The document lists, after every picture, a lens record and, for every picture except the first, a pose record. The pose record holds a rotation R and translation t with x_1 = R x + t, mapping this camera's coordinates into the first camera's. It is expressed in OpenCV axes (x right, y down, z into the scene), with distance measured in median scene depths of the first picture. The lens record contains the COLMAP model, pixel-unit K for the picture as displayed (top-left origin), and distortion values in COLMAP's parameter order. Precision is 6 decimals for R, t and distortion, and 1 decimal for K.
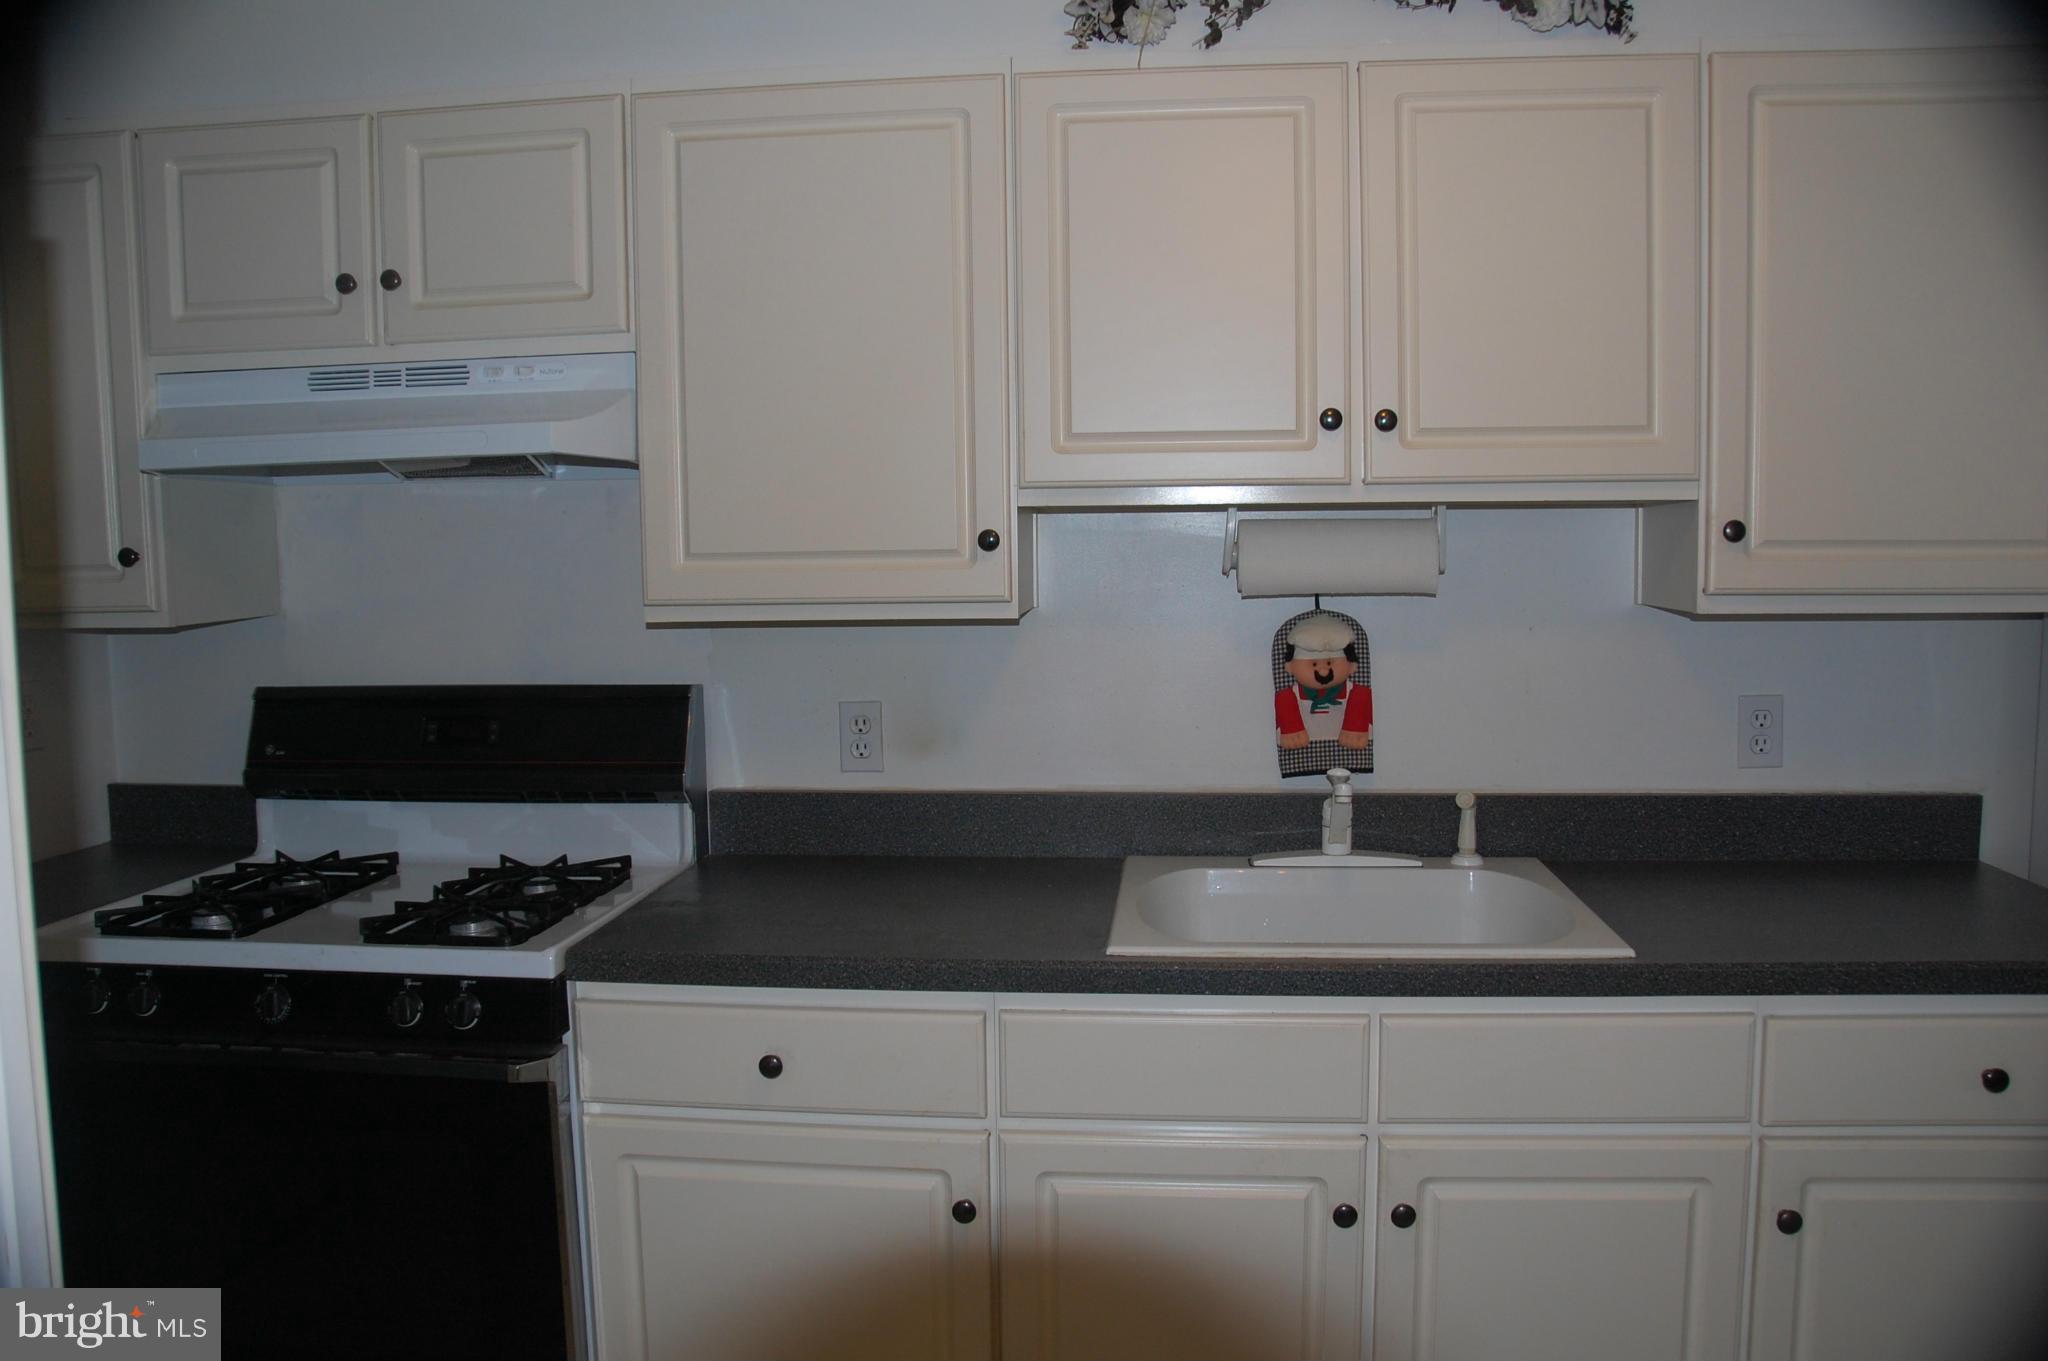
lens RADIAL K [[1633.9, 0, 1097.3], [0, 1633.9, 710.9], [0, 0, 1]] dist [-0.147580, 0.135602]
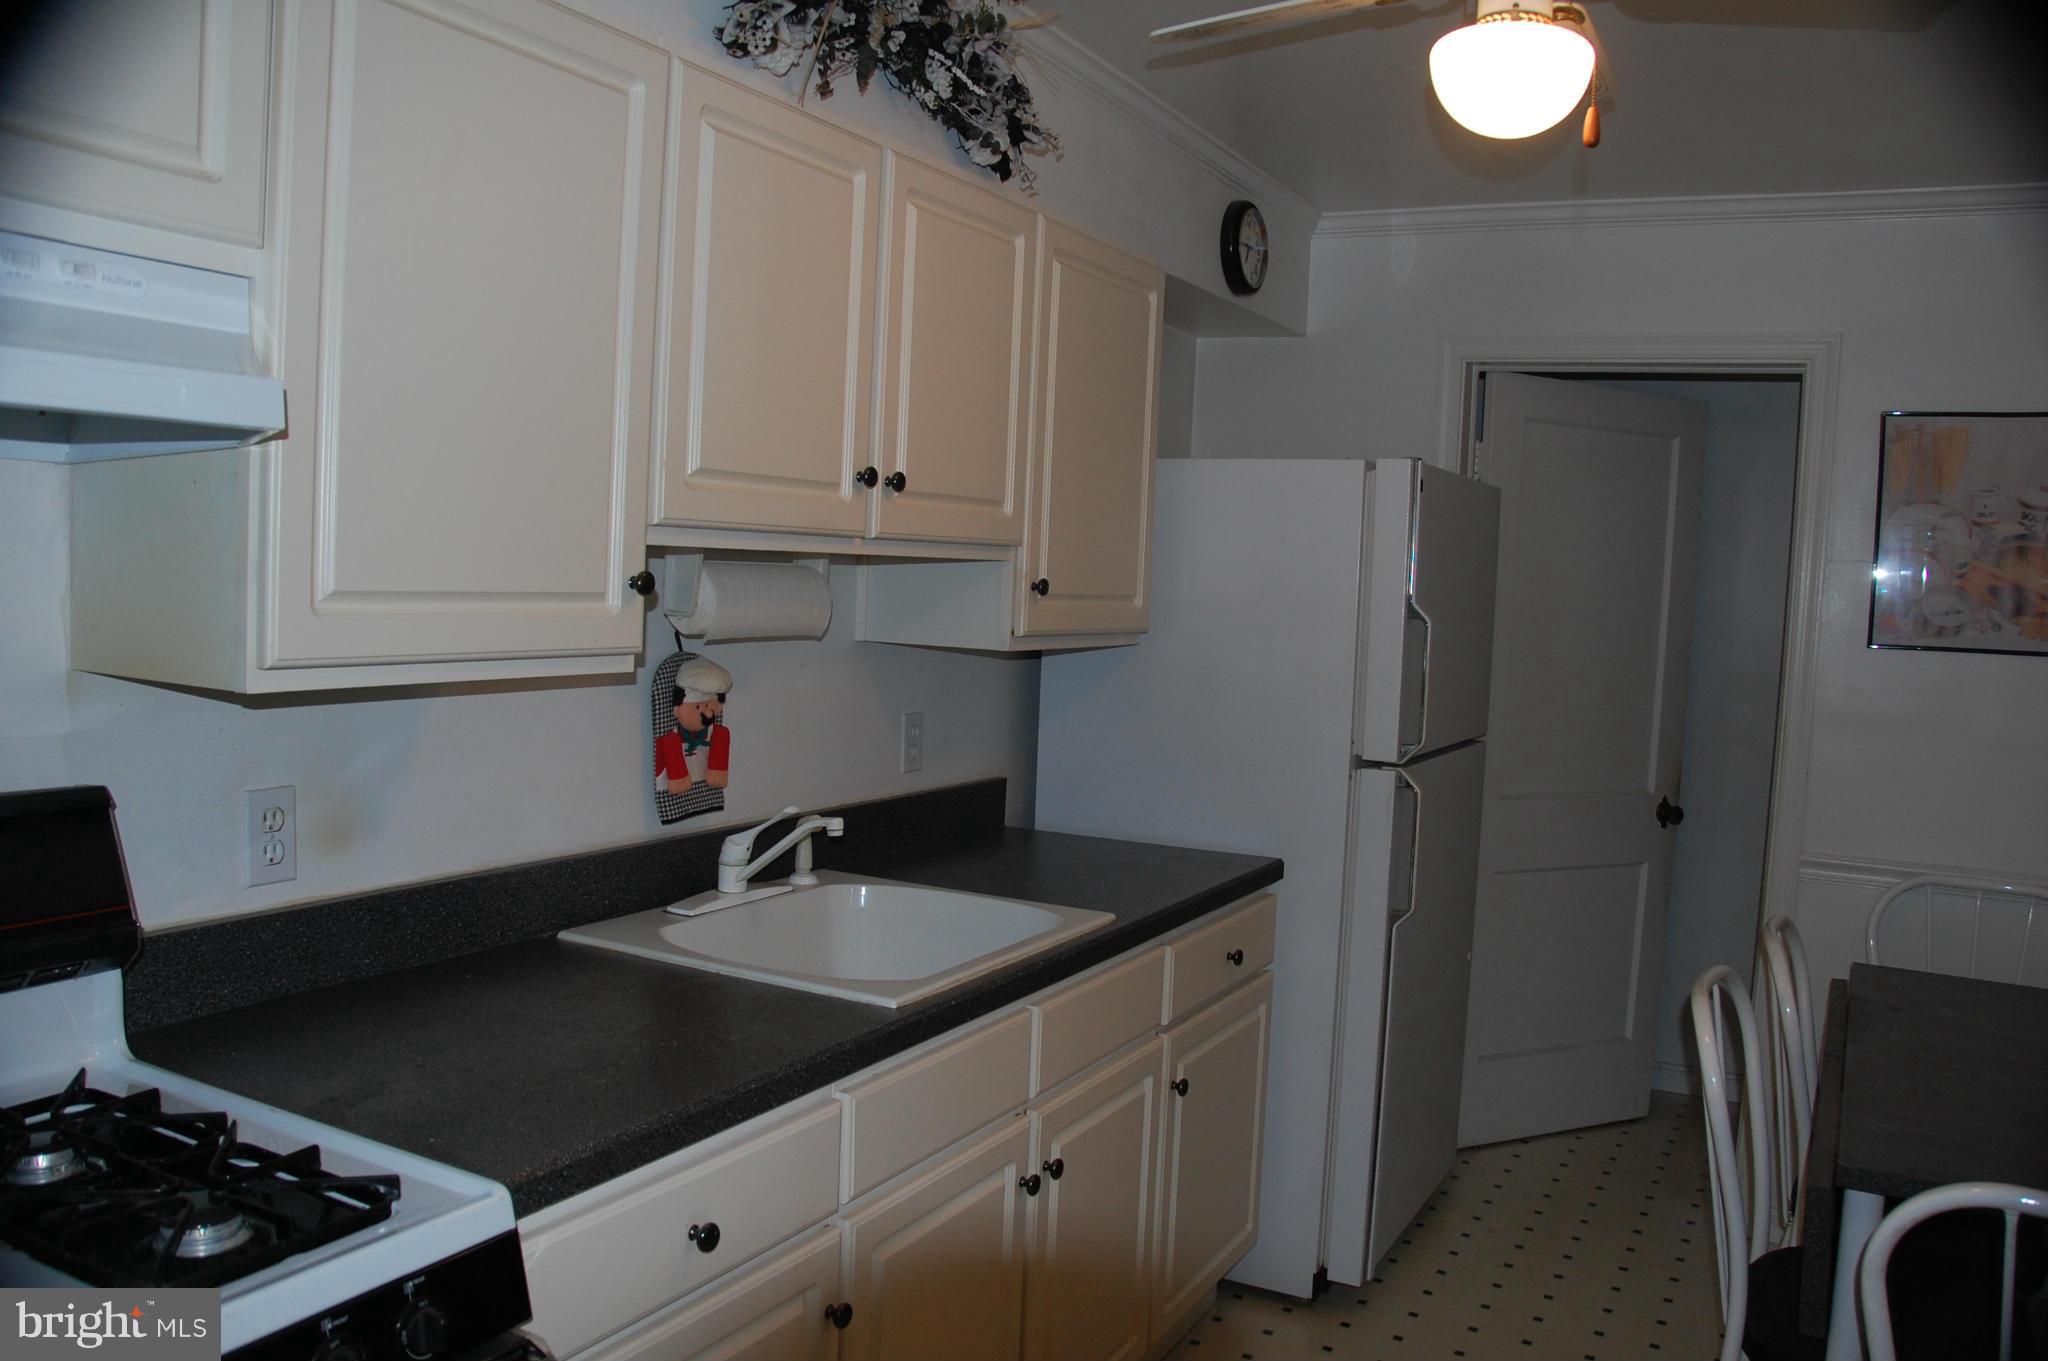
lens RADIAL K [[1633.9, 0, 1097.3], [0, 1633.9, 710.9], [0, 0, 1]] dist [-0.147580, 0.135602]
pose [[0.376989, -0.051699, 0.924774, -0.682463], [0.037405, 0.998476, 0.040571, -0.056705], [-0.925462, 0.019296, 0.378348, 0.404324]]
